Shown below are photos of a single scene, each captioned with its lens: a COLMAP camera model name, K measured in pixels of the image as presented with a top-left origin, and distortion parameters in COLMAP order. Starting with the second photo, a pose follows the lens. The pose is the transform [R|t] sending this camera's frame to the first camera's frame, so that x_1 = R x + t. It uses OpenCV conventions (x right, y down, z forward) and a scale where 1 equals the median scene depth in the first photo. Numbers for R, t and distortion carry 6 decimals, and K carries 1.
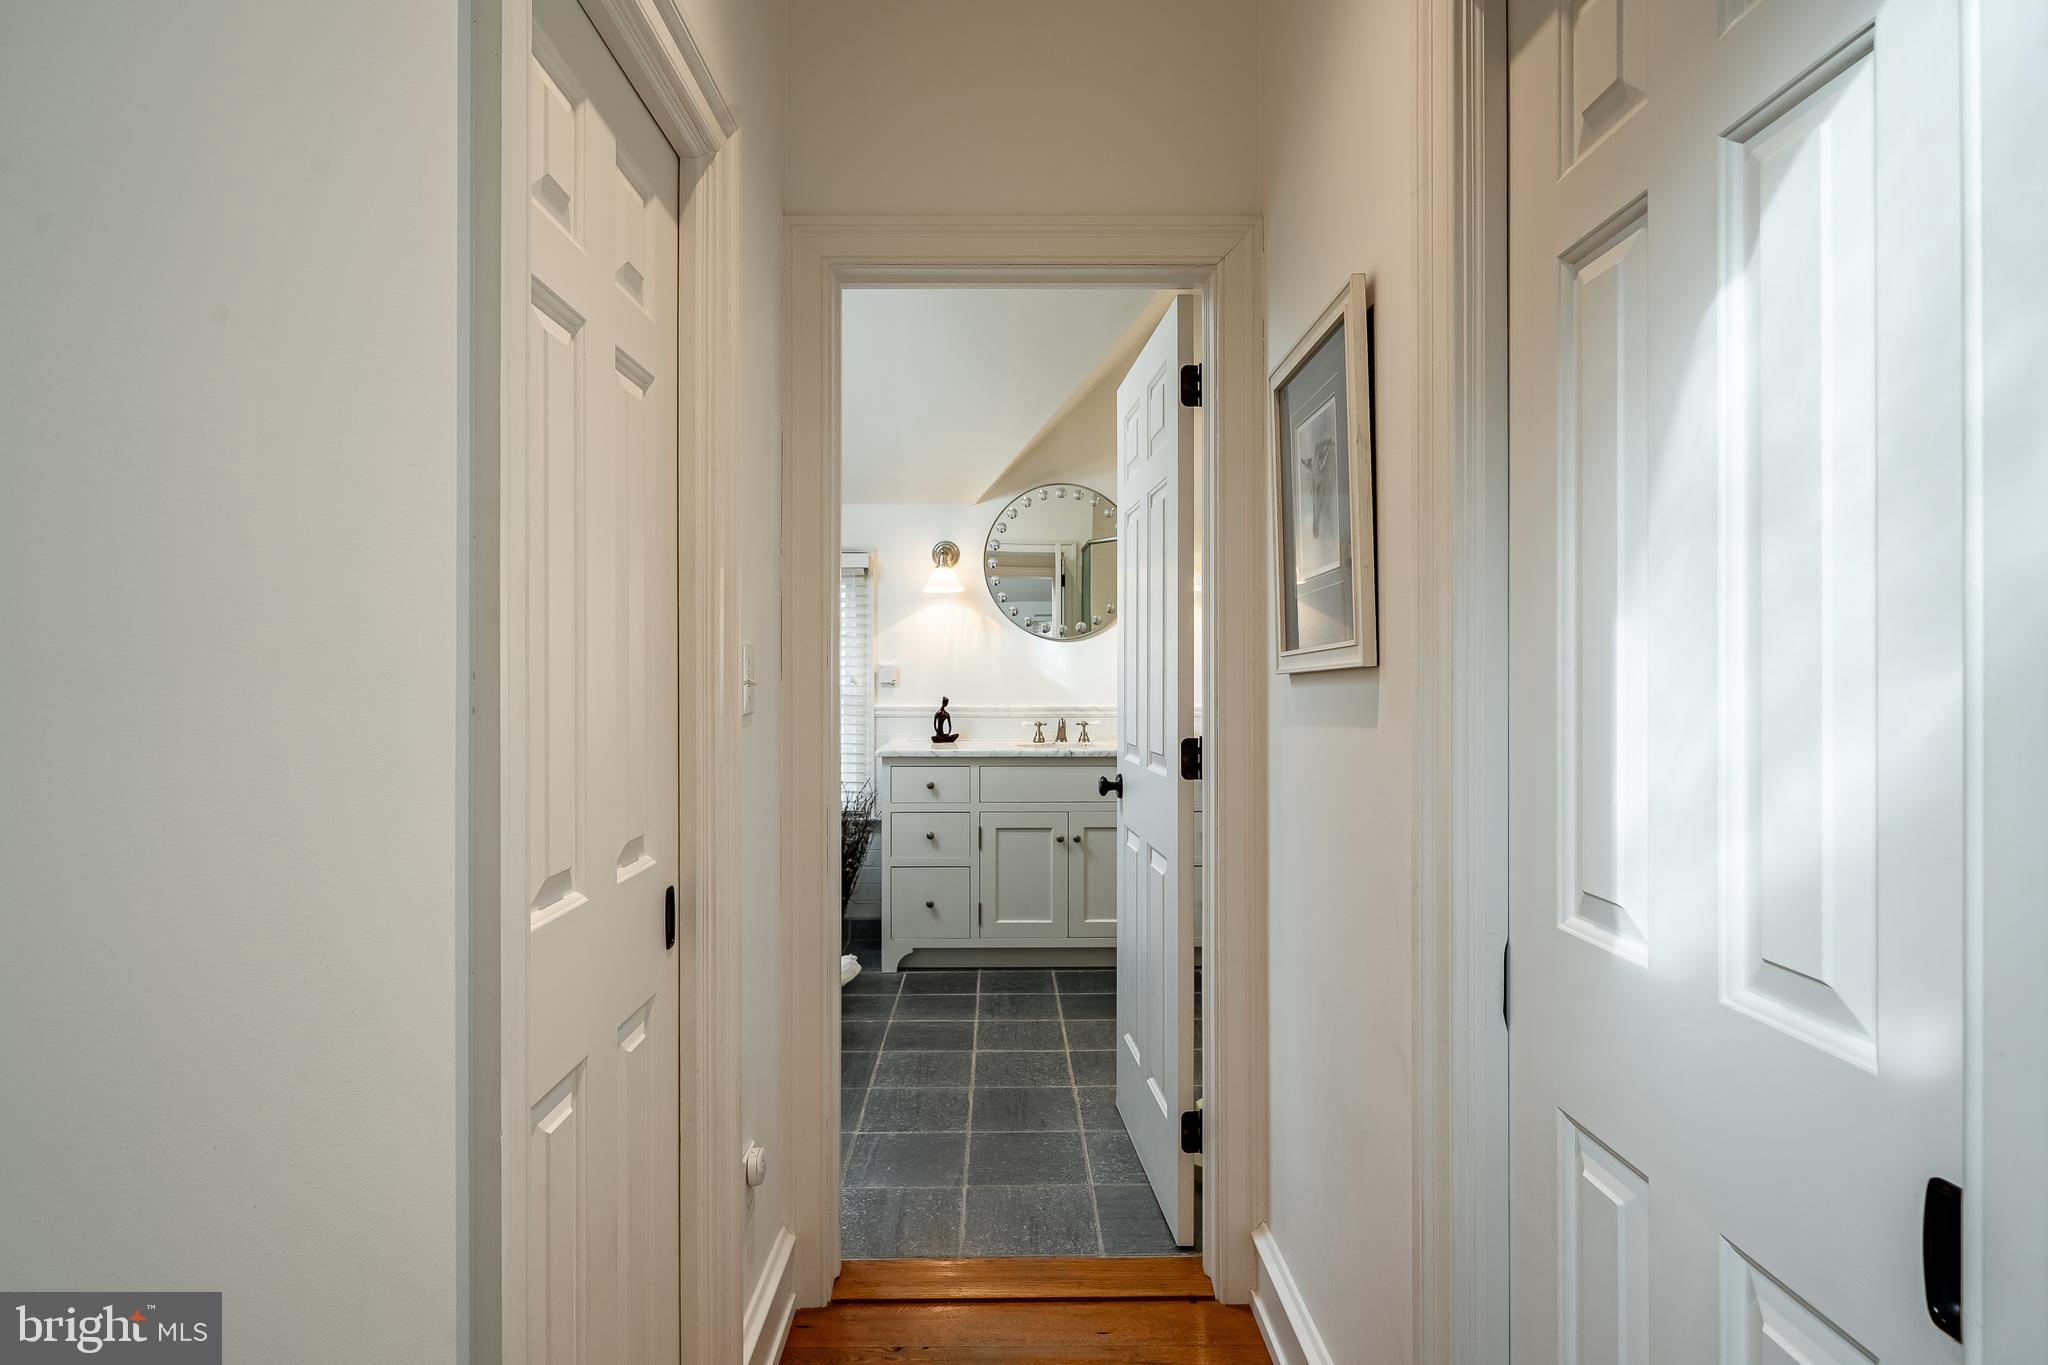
lens RADIAL K [[1091.1, 0, 1020.0], [0, 1091.1, 672.9], [0, 0, 1]] dist [-0.002634, -0.000164]
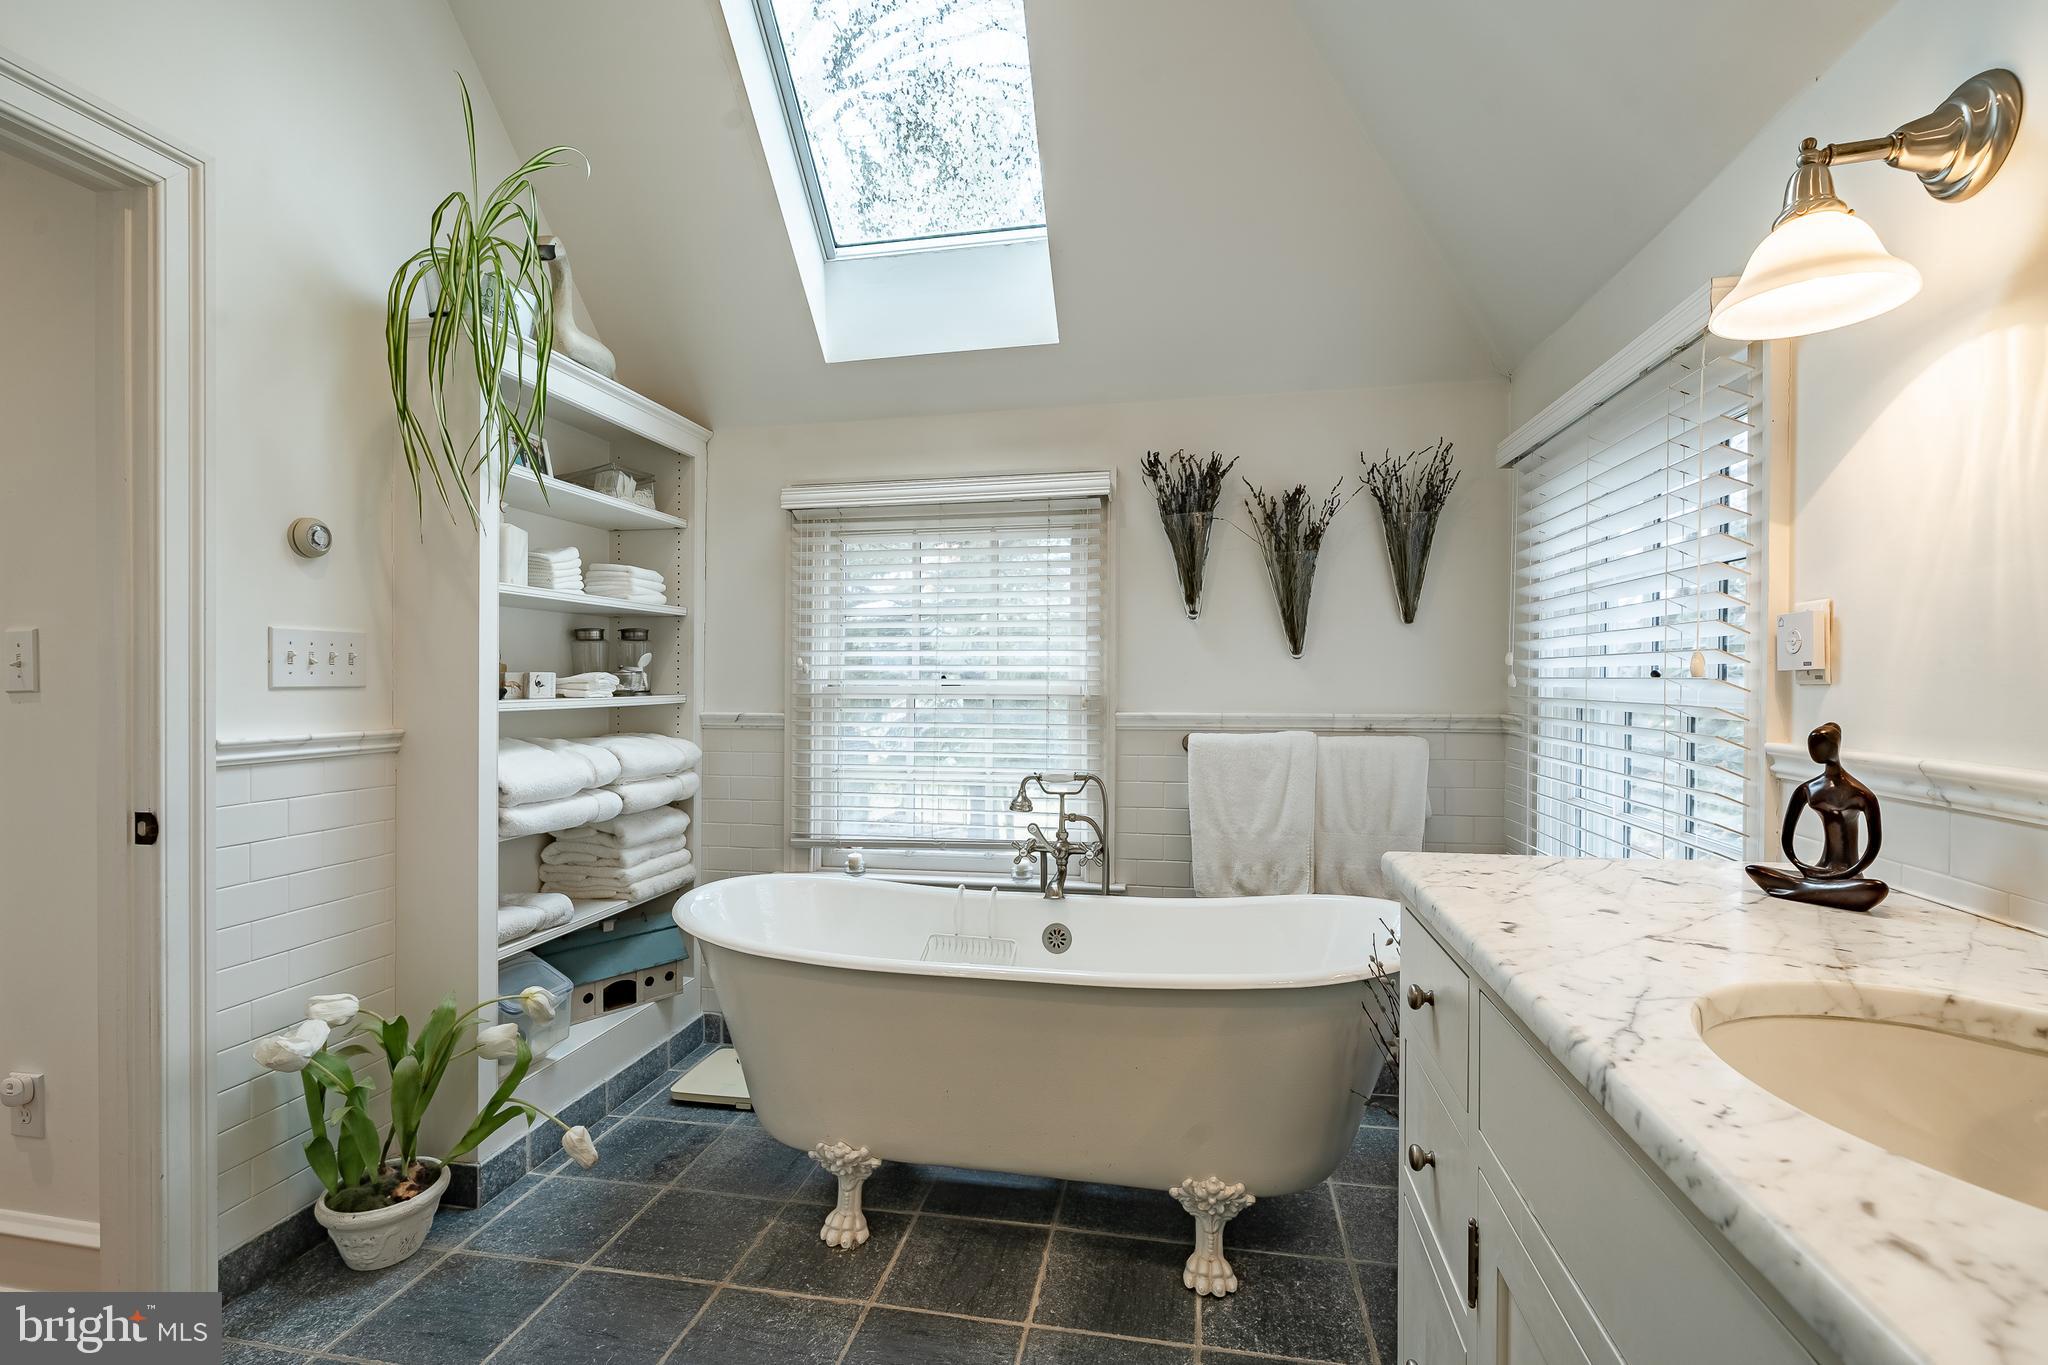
lens RADIAL K [[942.0, 0, 1022.4], [0, 942.0, 684.8], [0, 0, 1]] dist [0.000735, -0.000775]
pose [[-0.207414, 0.009403, -0.978208, 0.198418], [0.003917, 0.999954, 0.008781, 0.010783], [0.978245, -0.002010, -0.207441, 0.924606]]
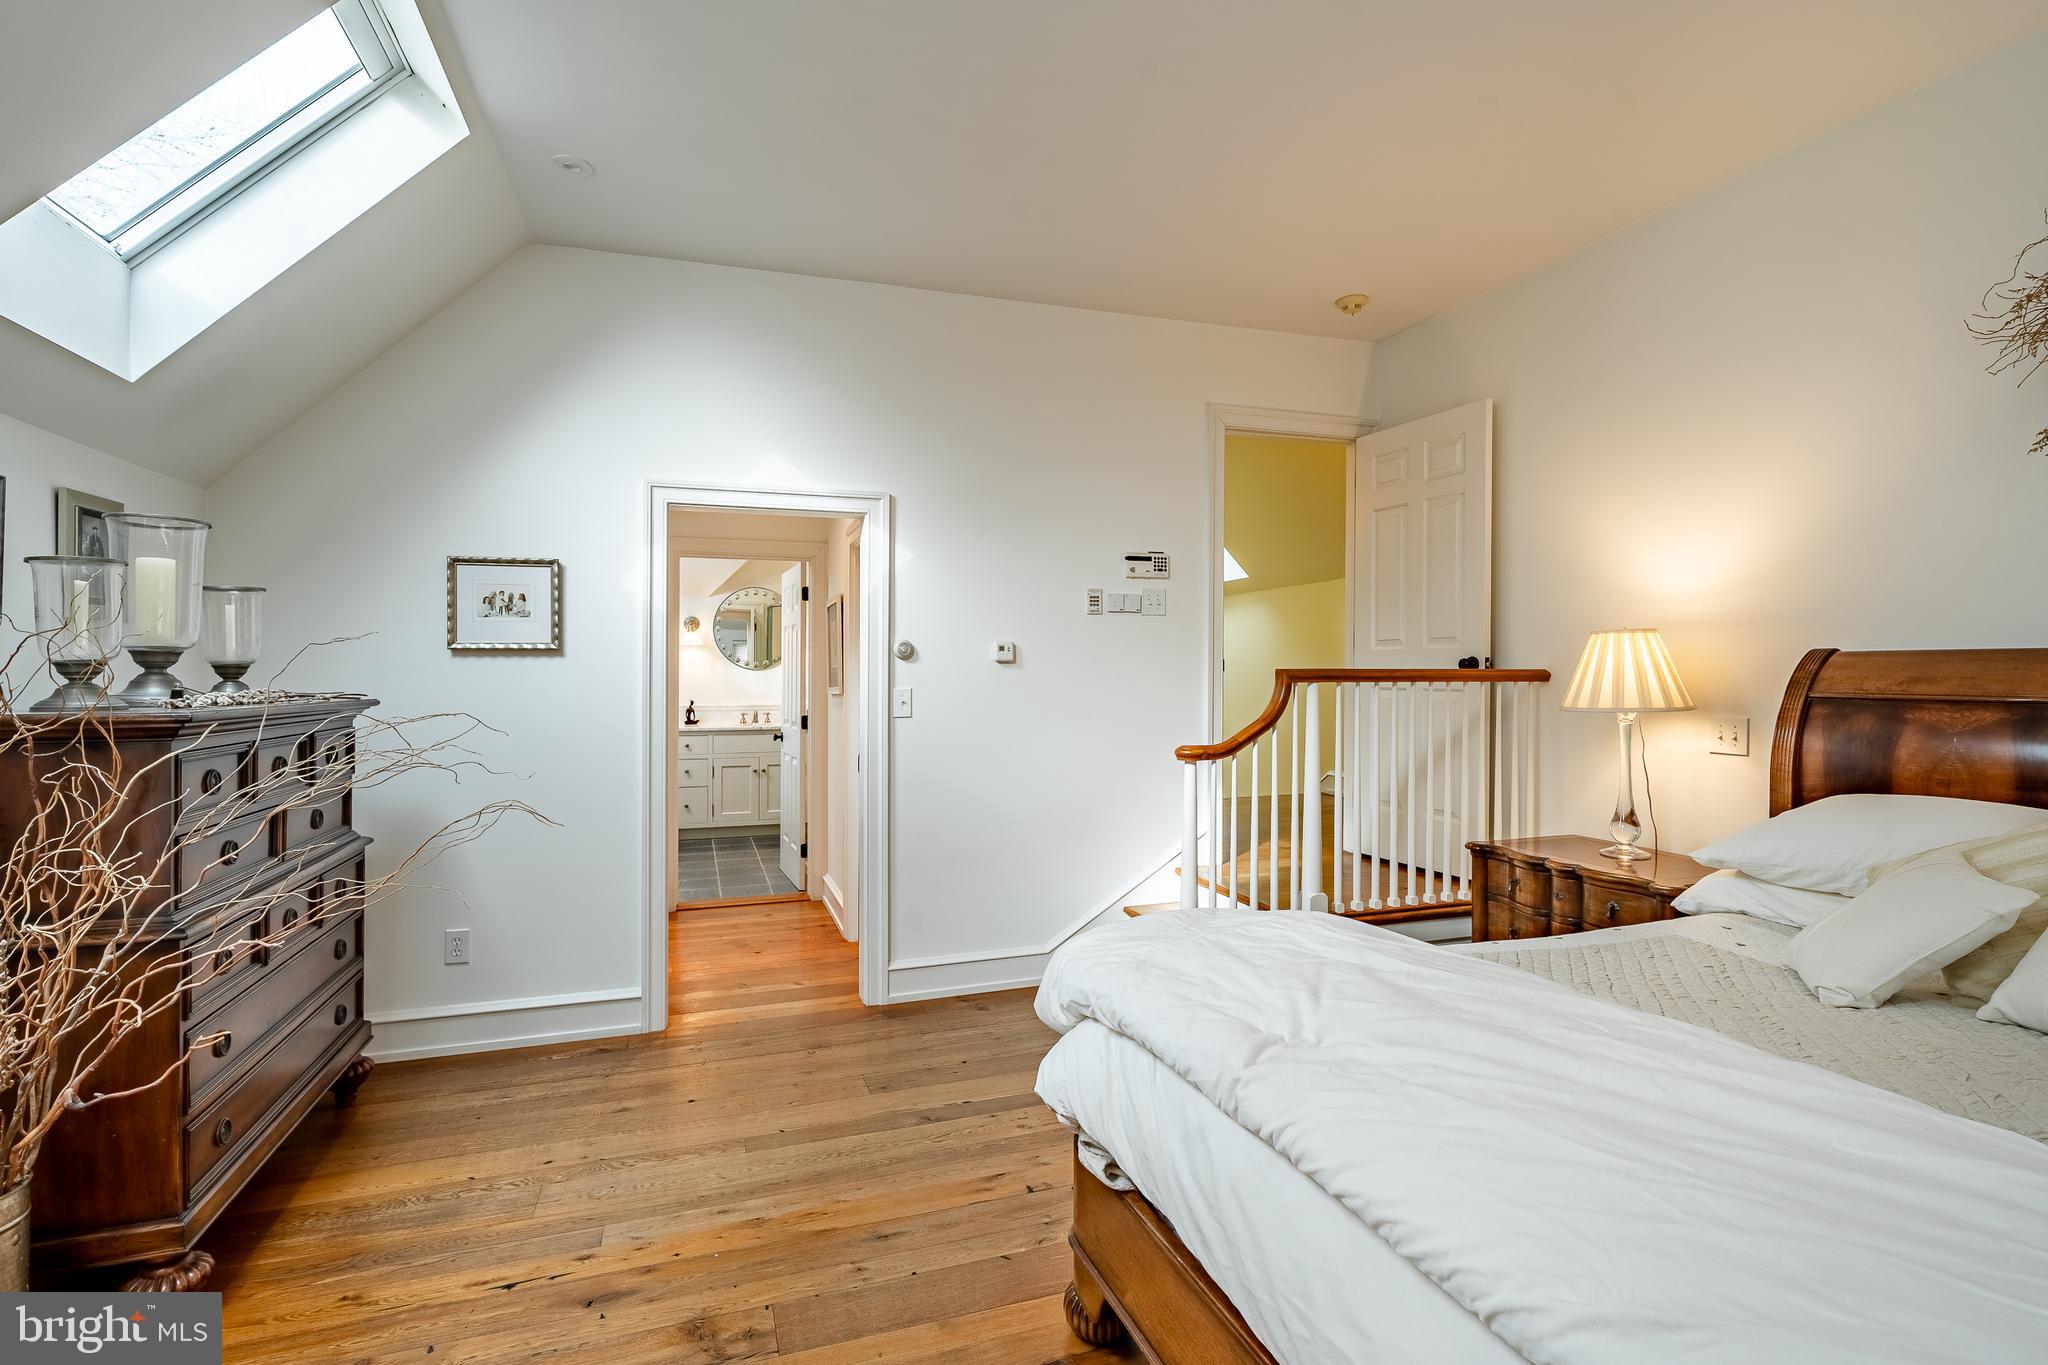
lens RADIAL K [[960.9, 0, 1019.9], [0, 960.9, 673.0], [0, 0, 1]] dist [0.002572, 0.000268]
pose [[0.951734, 0.002613, 0.306913, -0.041904], [-0.002281, 0.999996, -0.001442, -0.025683], [-0.306916, 0.000673, 0.951736, -0.821435]]
